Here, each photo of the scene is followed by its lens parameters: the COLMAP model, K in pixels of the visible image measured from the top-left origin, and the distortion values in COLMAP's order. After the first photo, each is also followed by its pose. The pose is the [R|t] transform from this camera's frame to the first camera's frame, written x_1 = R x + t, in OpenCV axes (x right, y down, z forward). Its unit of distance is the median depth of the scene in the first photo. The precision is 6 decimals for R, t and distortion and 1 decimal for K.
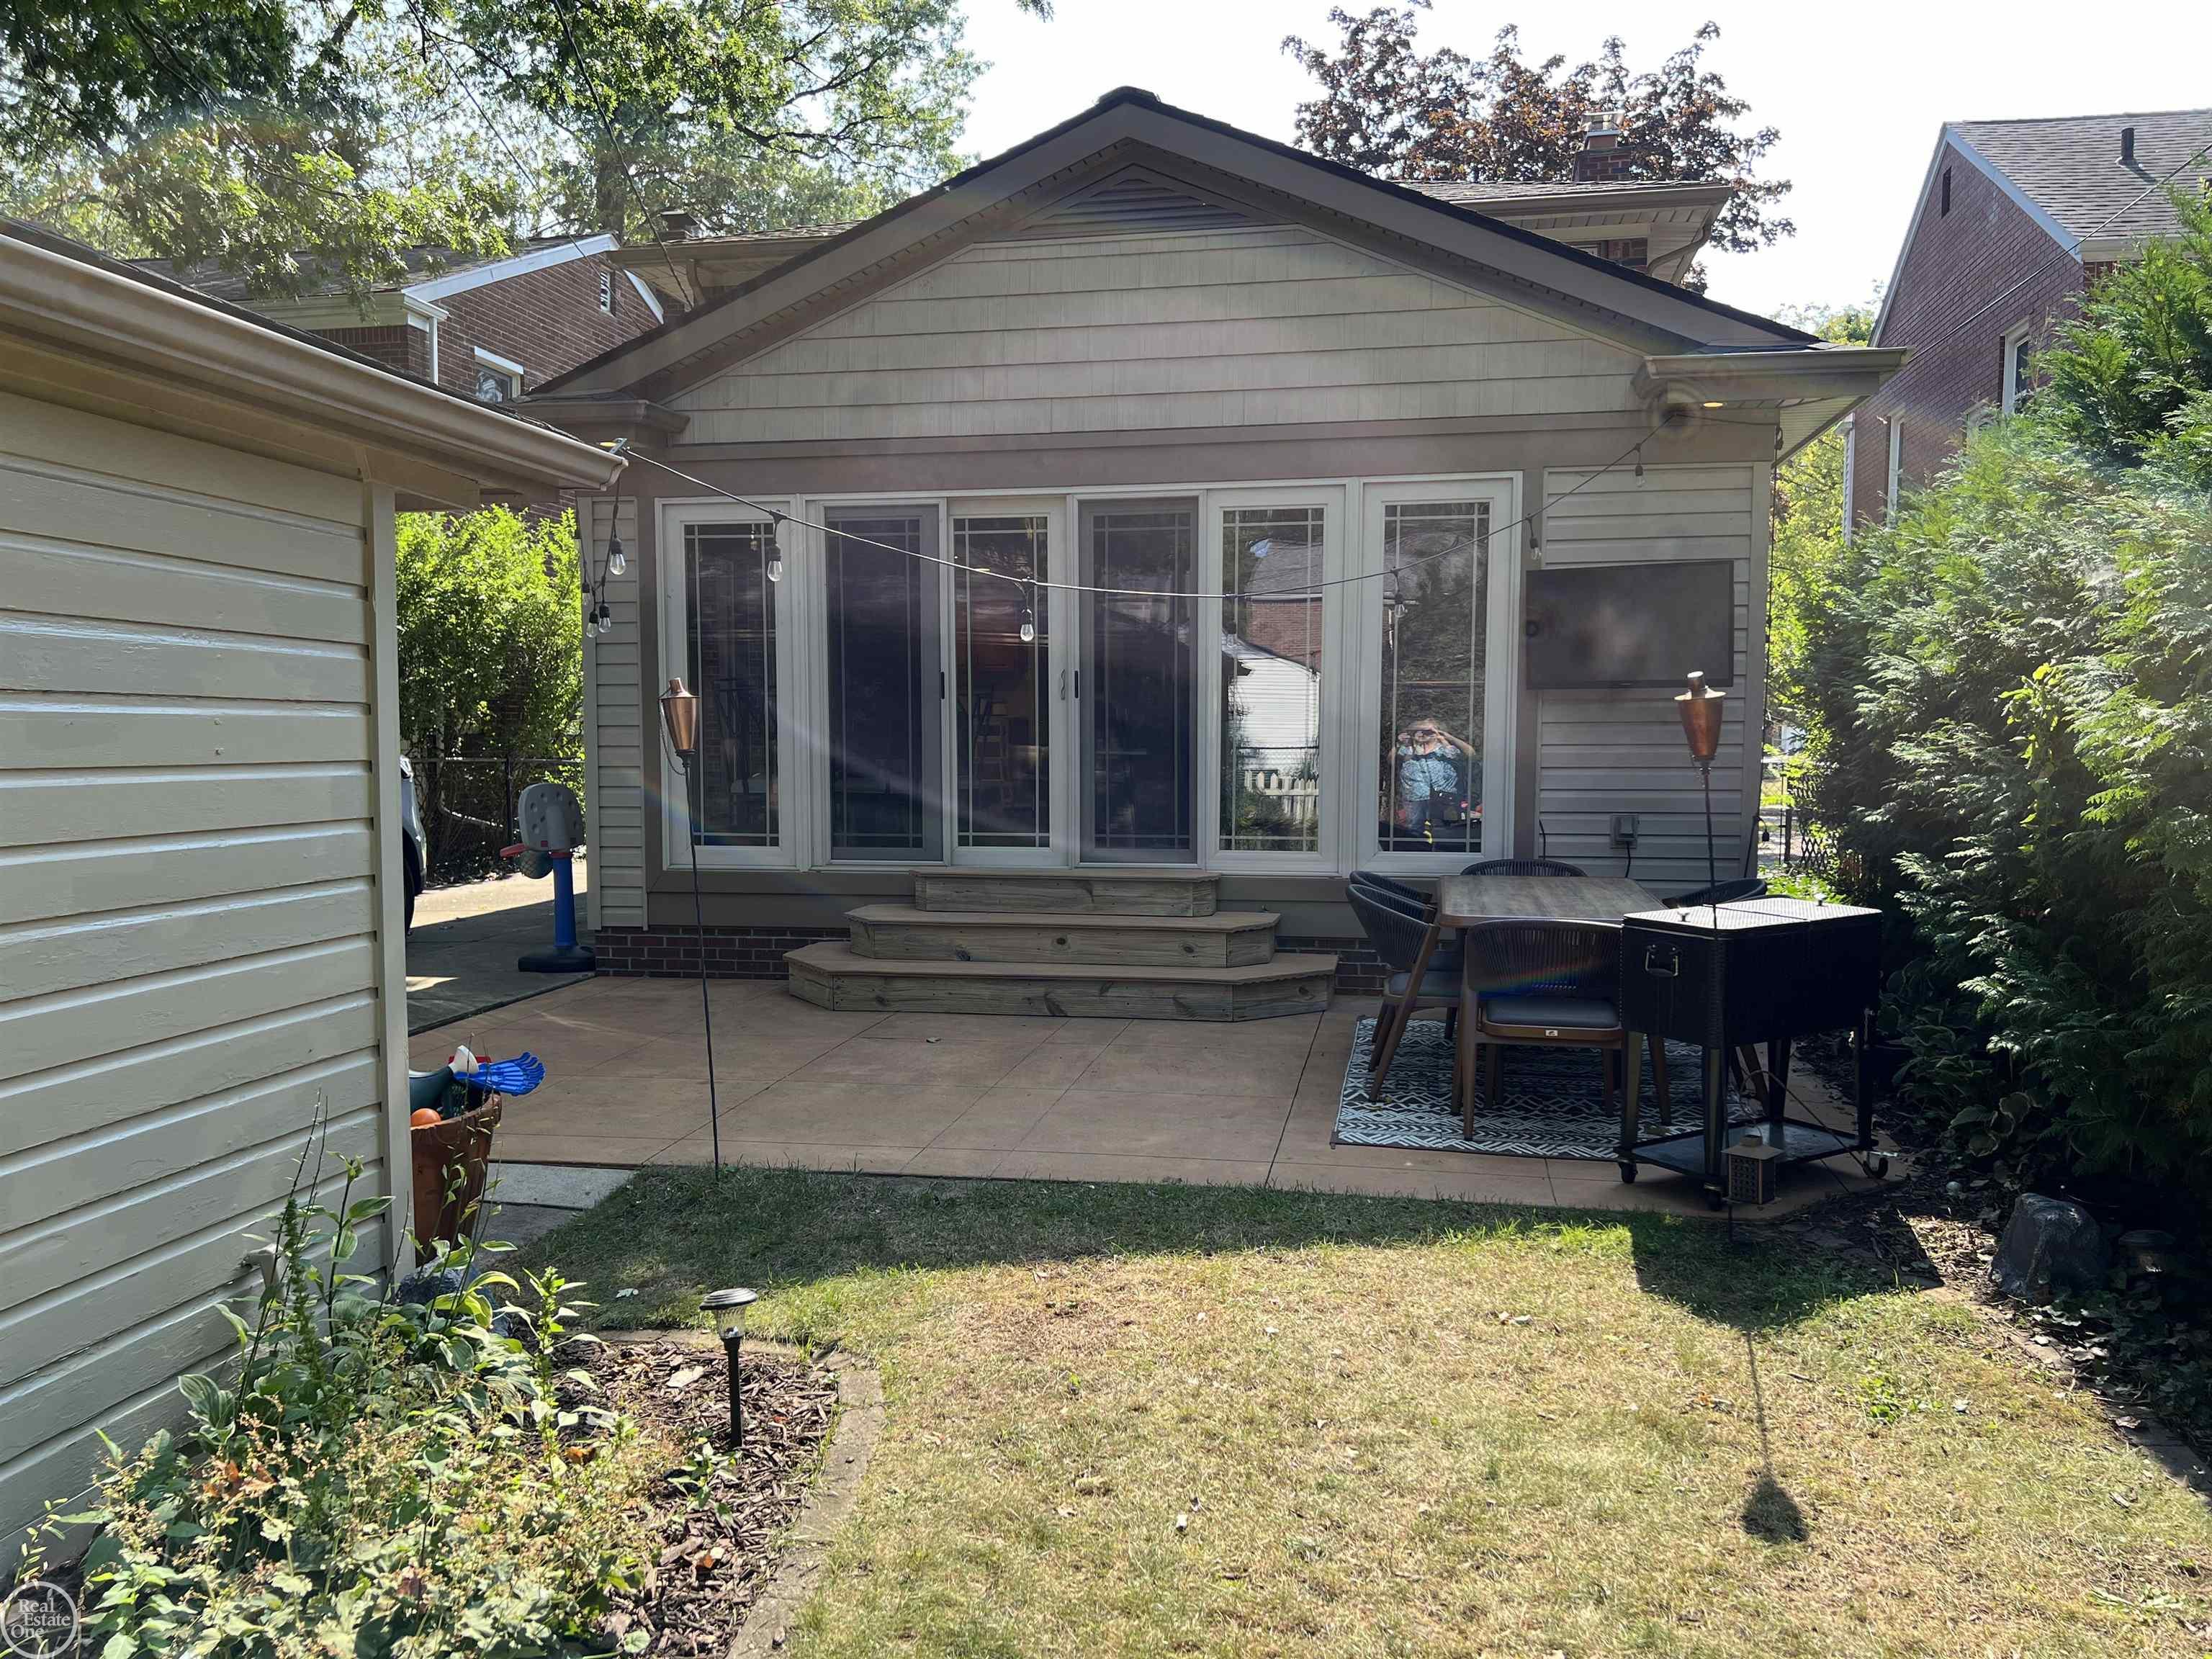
lens RADIAL K [[1645.7, 0, 1127.5], [0, 1645.7, 839.9], [0, 0, 1]] dist [0.048182, -0.055837]
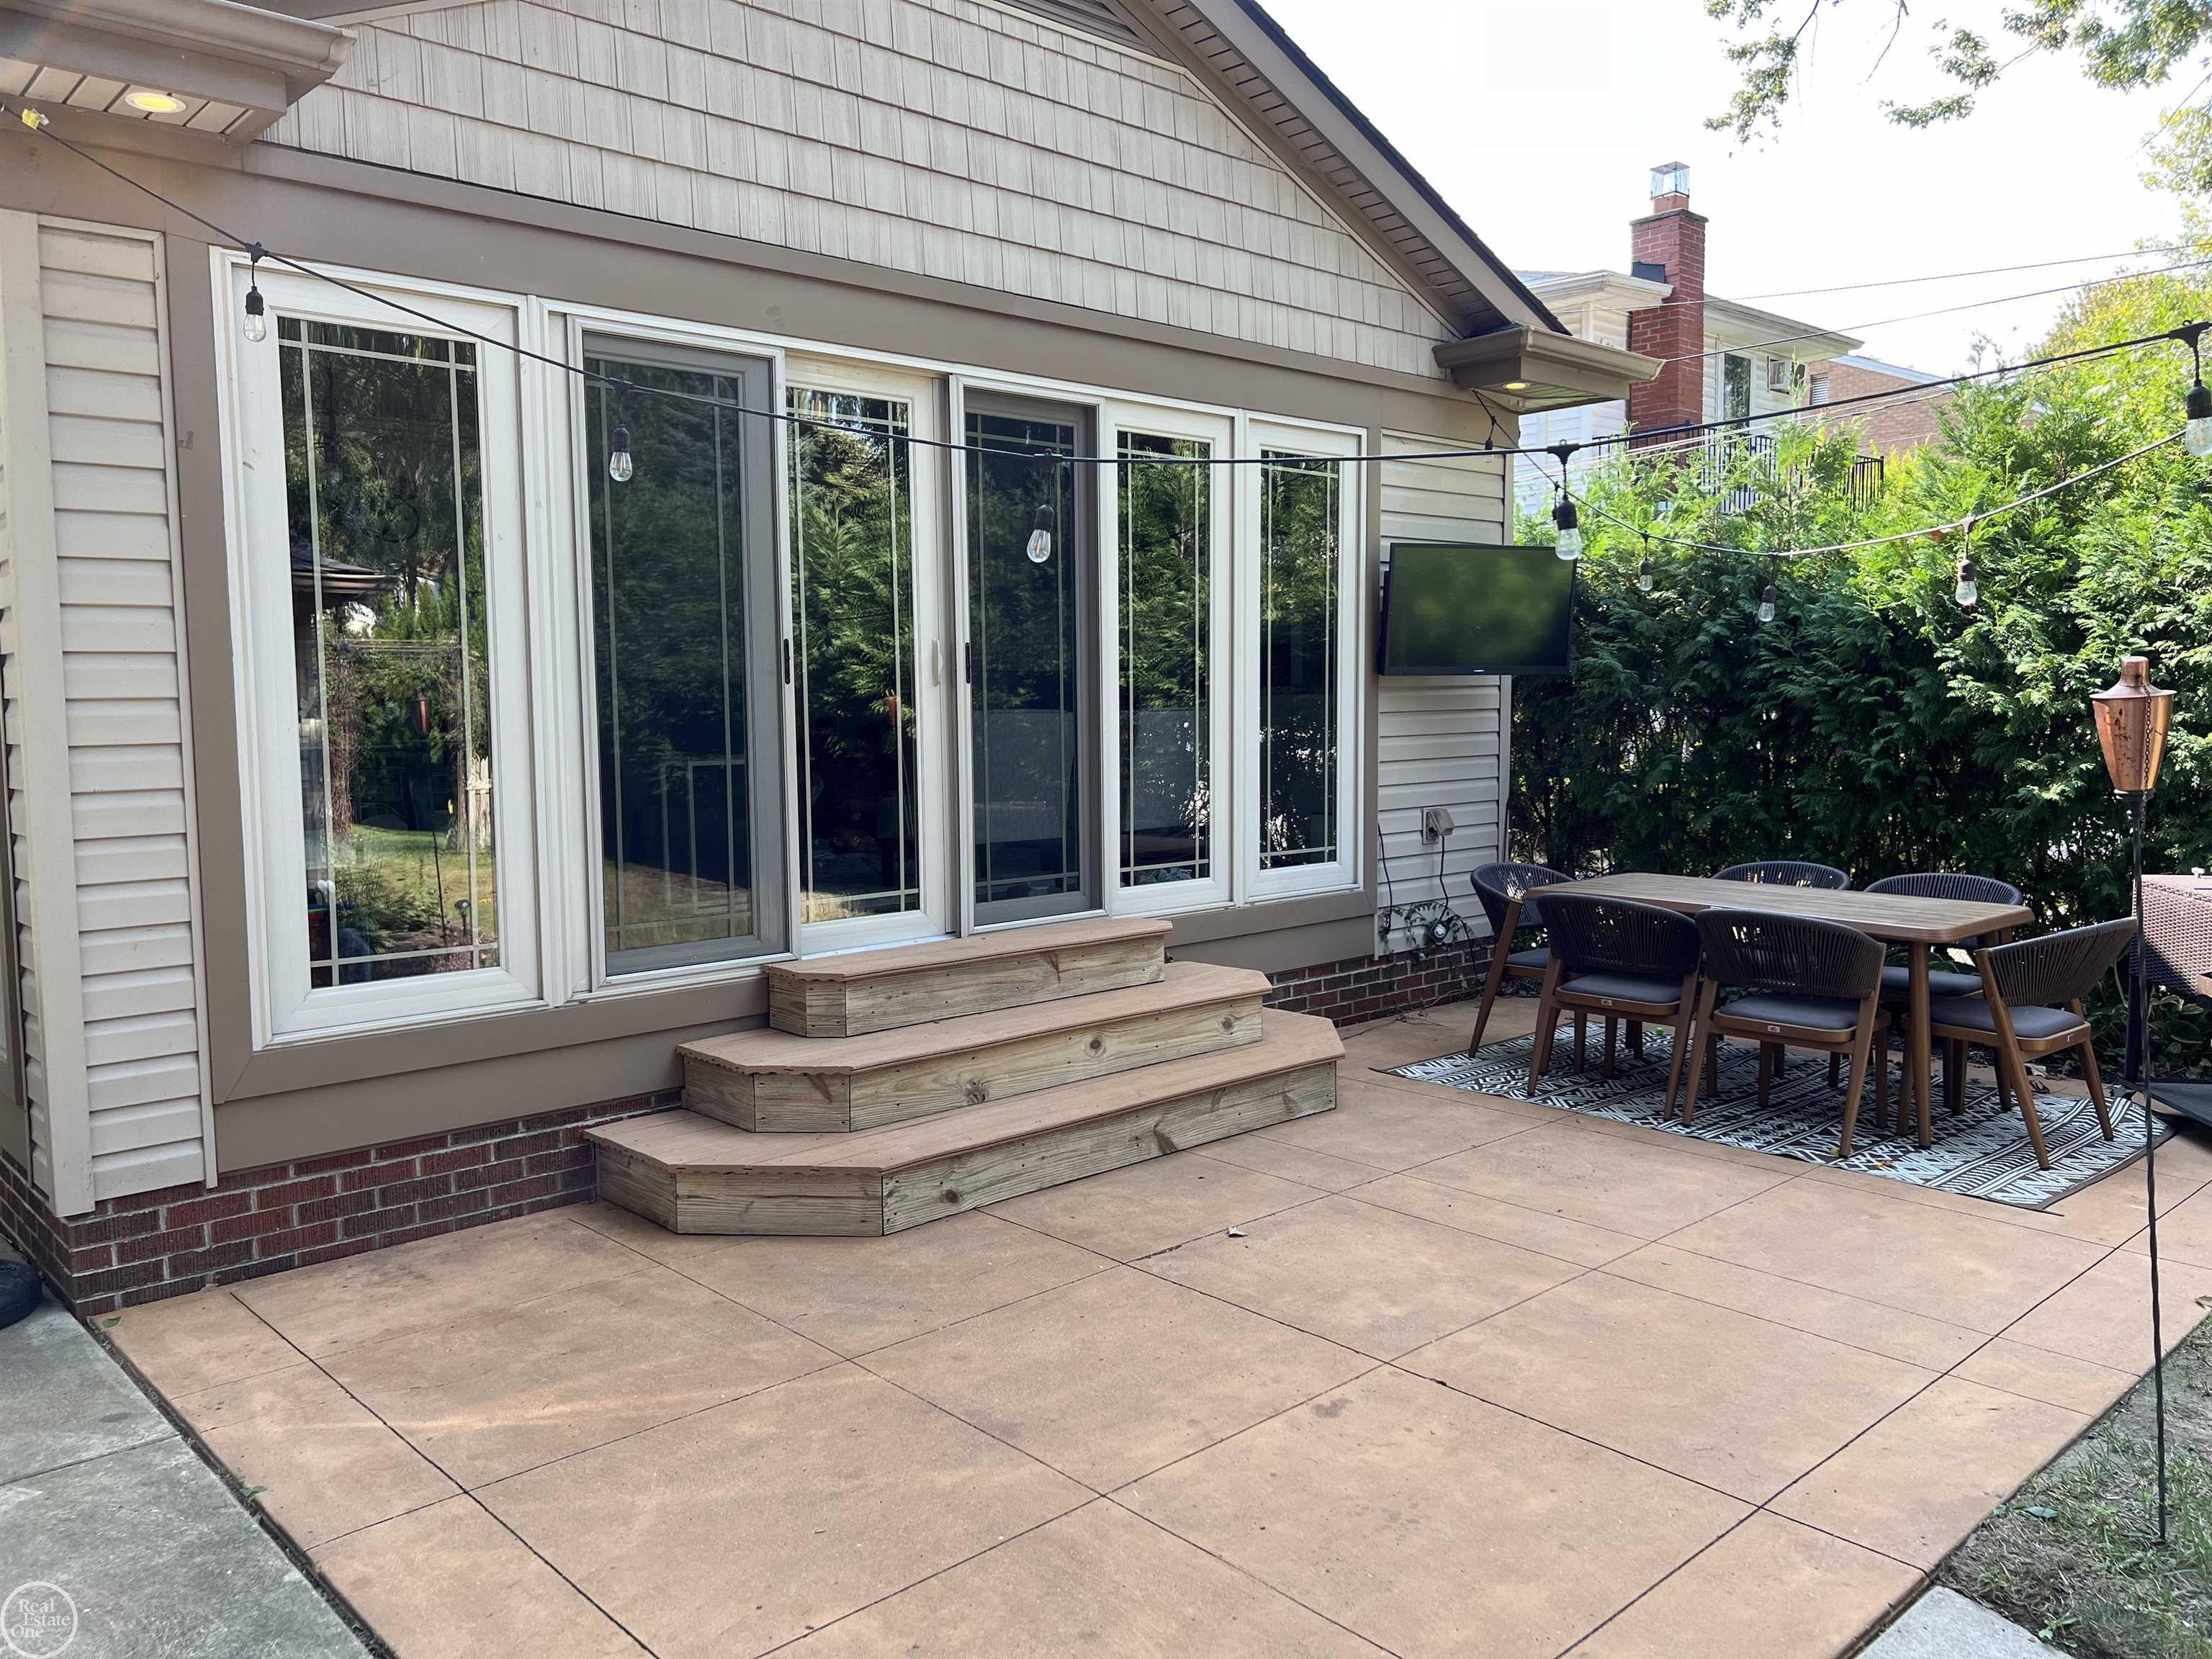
lens RADIAL K [[1640.7, 0, 1121.6], [0, 1640.7, 833.9], [0, 0, 1]] dist [0.072345, -0.095742]
pose [[0.604196, -0.071275, 0.793641, -0.534086], [0.067407, 0.996993, 0.038222, -0.047252], [-0.793979, 0.030403, 0.607184, 0.550909]]
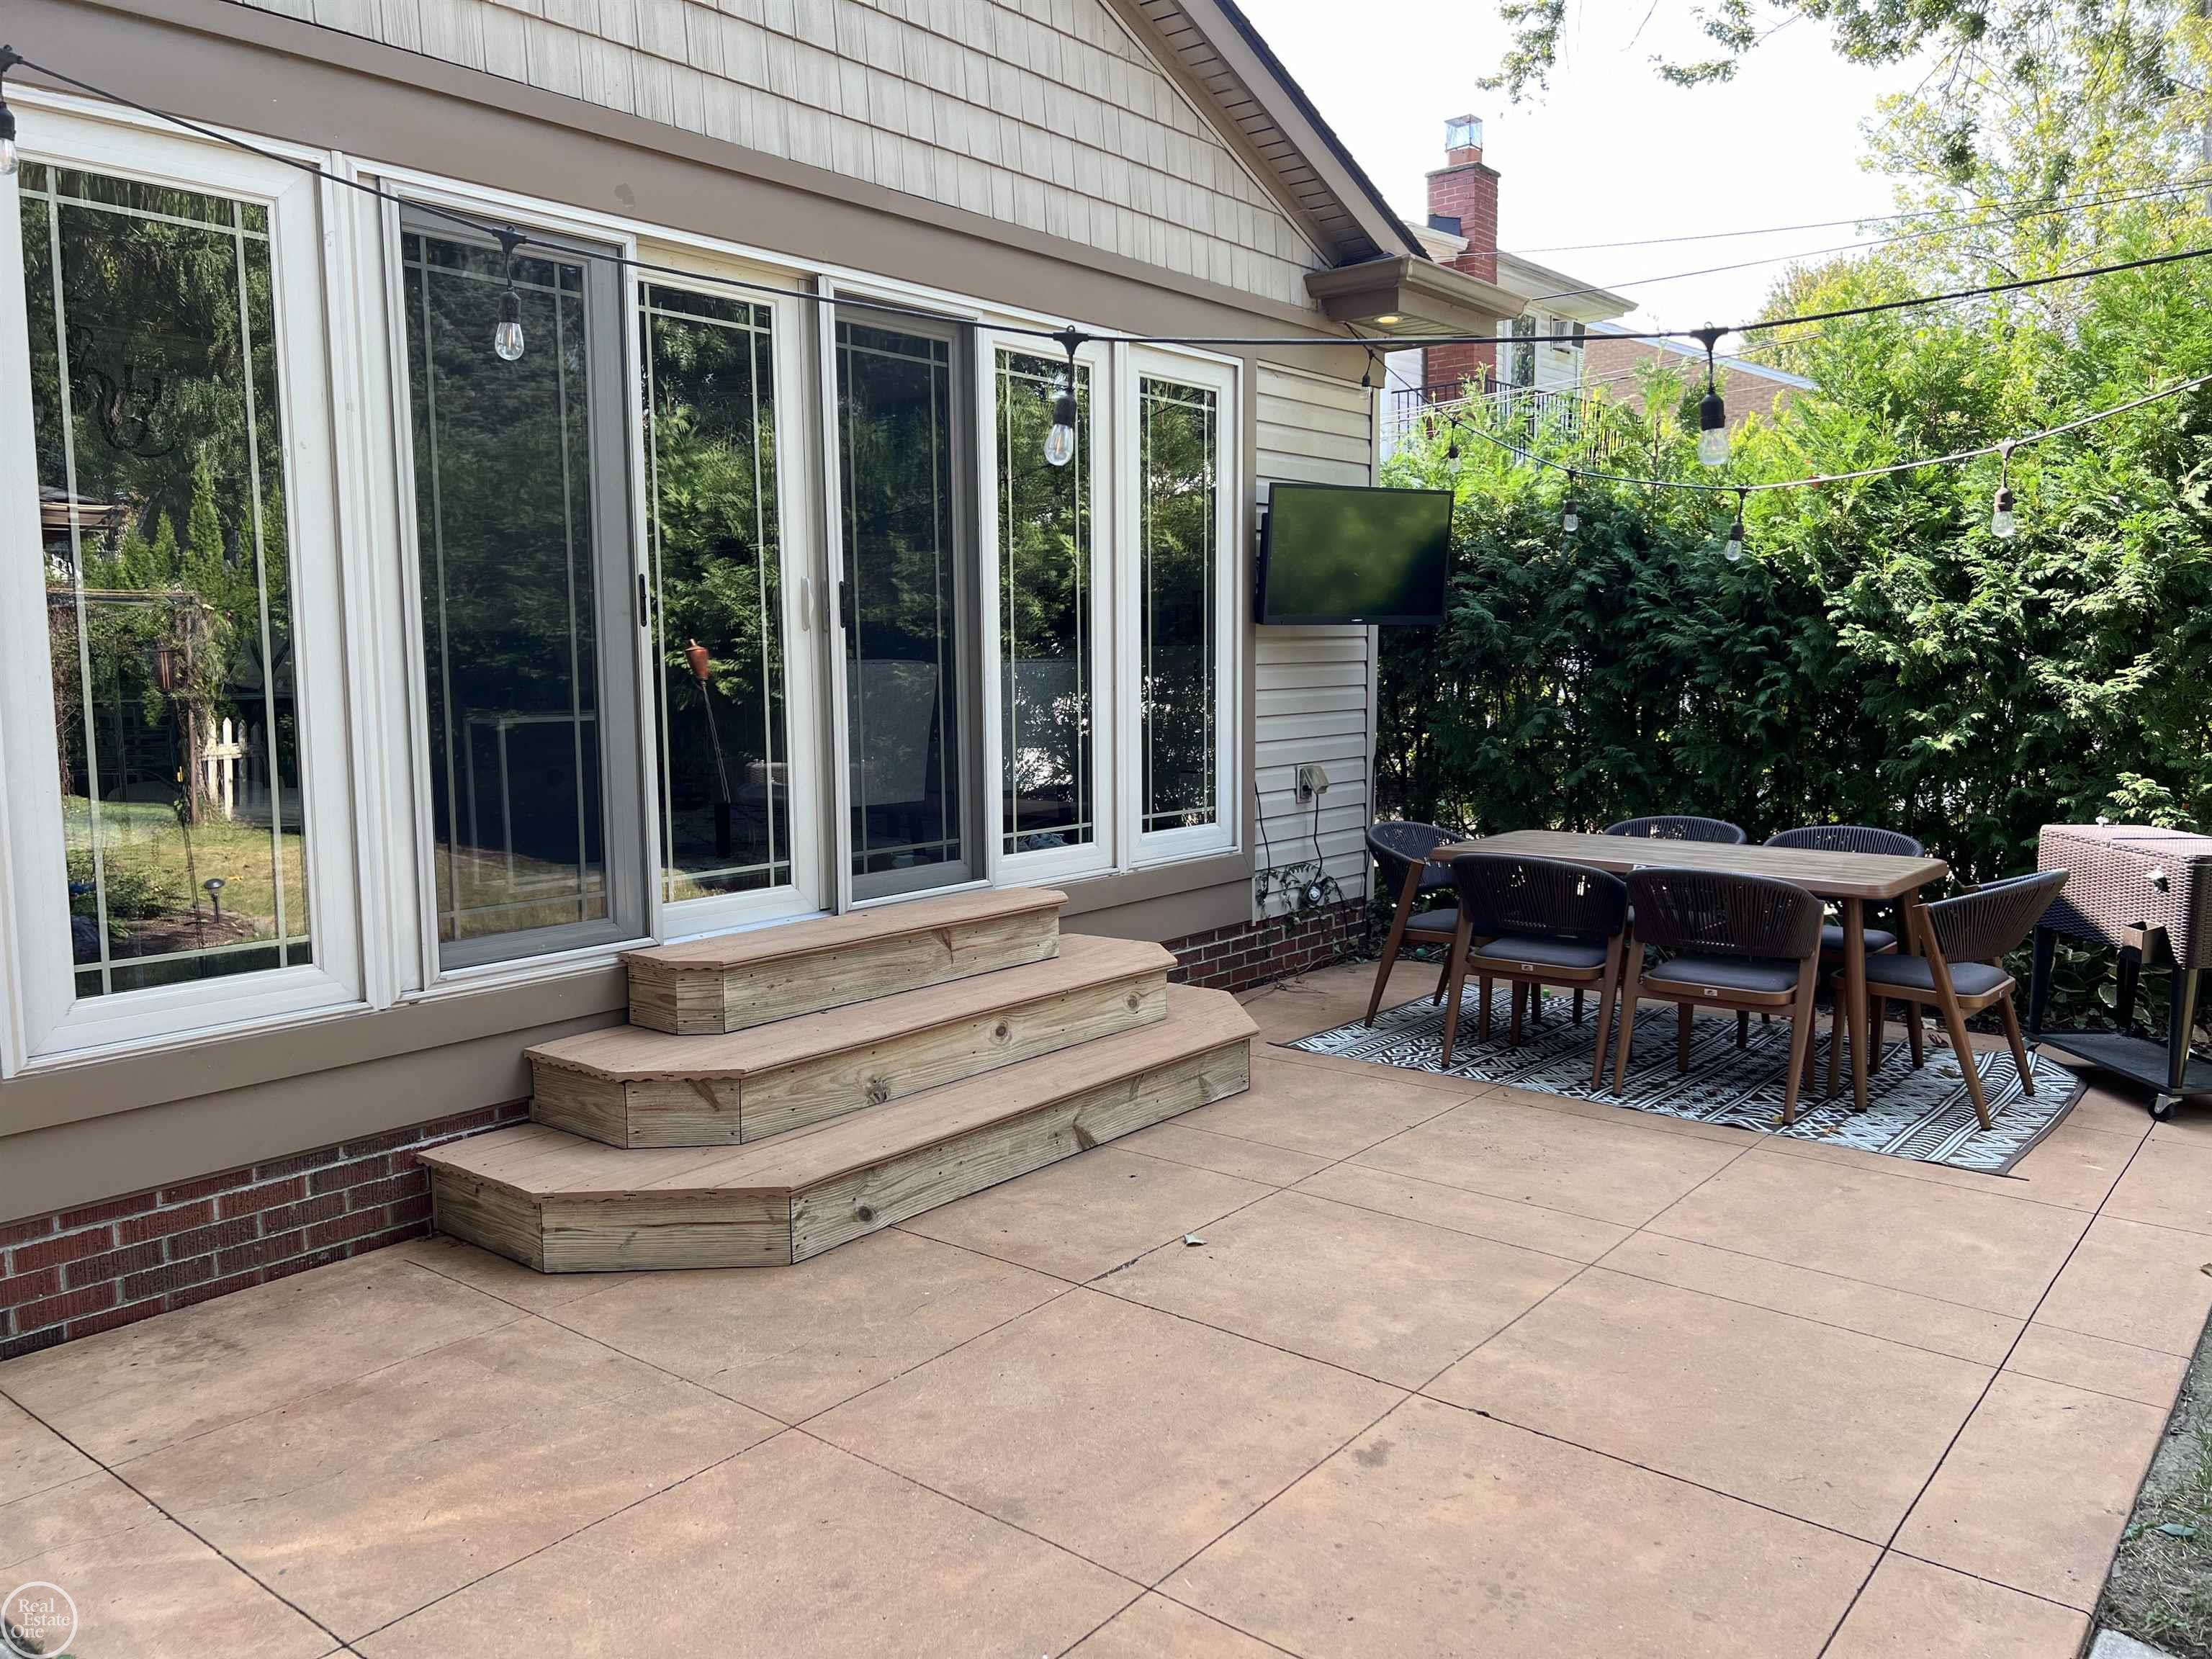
lens RADIAL K [[1646.2, 0, 1106.0], [0, 1646.2, 829.5], [0, 0, 1]] dist [0.067170, -0.076920]
pose [[0.489086, -0.096496, 0.866881, -0.513832], [0.073029, 0.994902, 0.069545, -0.049371], [-0.869173, 0.029294, 0.493640, 0.630978]]
